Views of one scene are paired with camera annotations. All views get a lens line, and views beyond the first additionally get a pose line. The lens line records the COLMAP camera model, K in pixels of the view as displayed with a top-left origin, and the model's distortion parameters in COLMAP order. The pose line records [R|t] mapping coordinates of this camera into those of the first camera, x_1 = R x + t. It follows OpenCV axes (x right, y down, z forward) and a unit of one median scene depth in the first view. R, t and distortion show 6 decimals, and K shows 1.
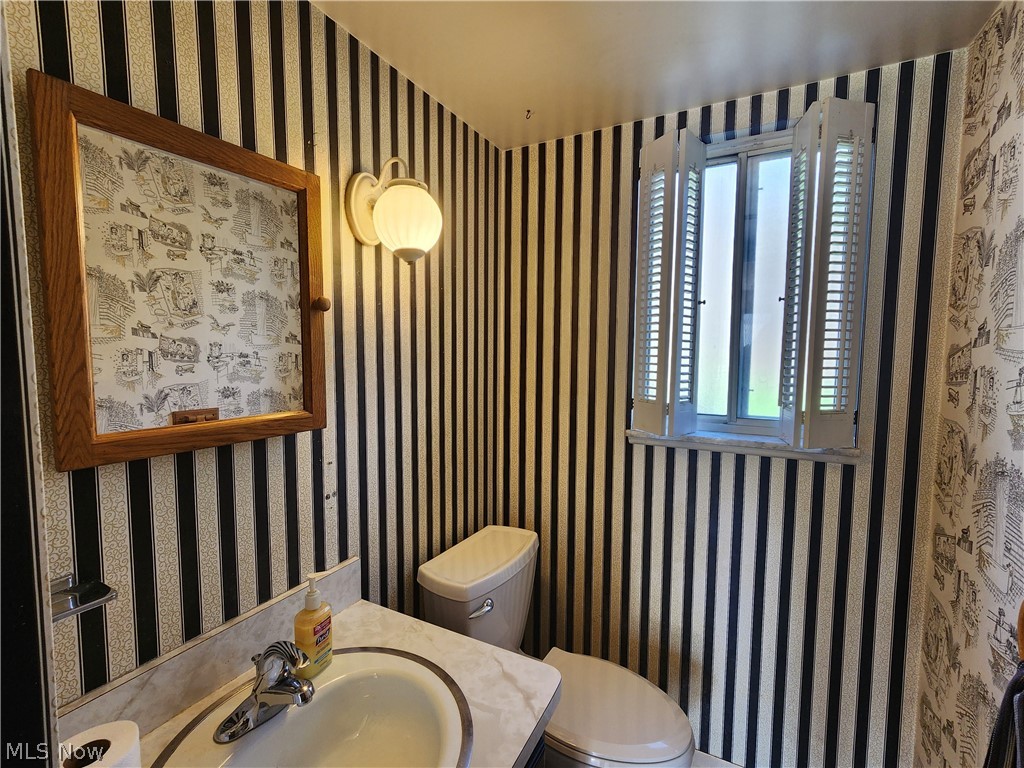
lens RADIAL K [[463.7, 0, 512.0], [0, 463.7, 384.0], [0, 0, 1]] dist [-0.004138, 0.004994]
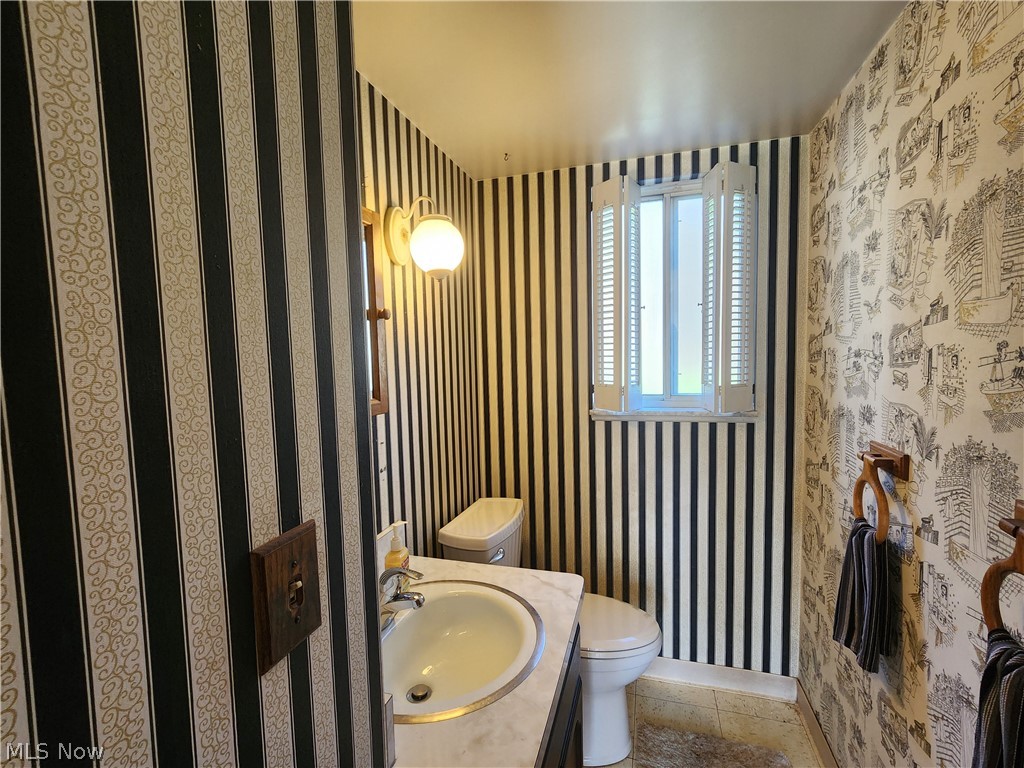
lens RADIAL K [[463.7, 0, 512.0], [0, 463.7, 384.0], [0, 0, 1]] dist [-0.004138, 0.004994]
pose [[0.980636, -0.044334, 0.190758, -0.241013], [0.045497, 0.998963, -0.001718, 0.027444], [-0.190484, 0.010364, 0.981636, -0.234704]]
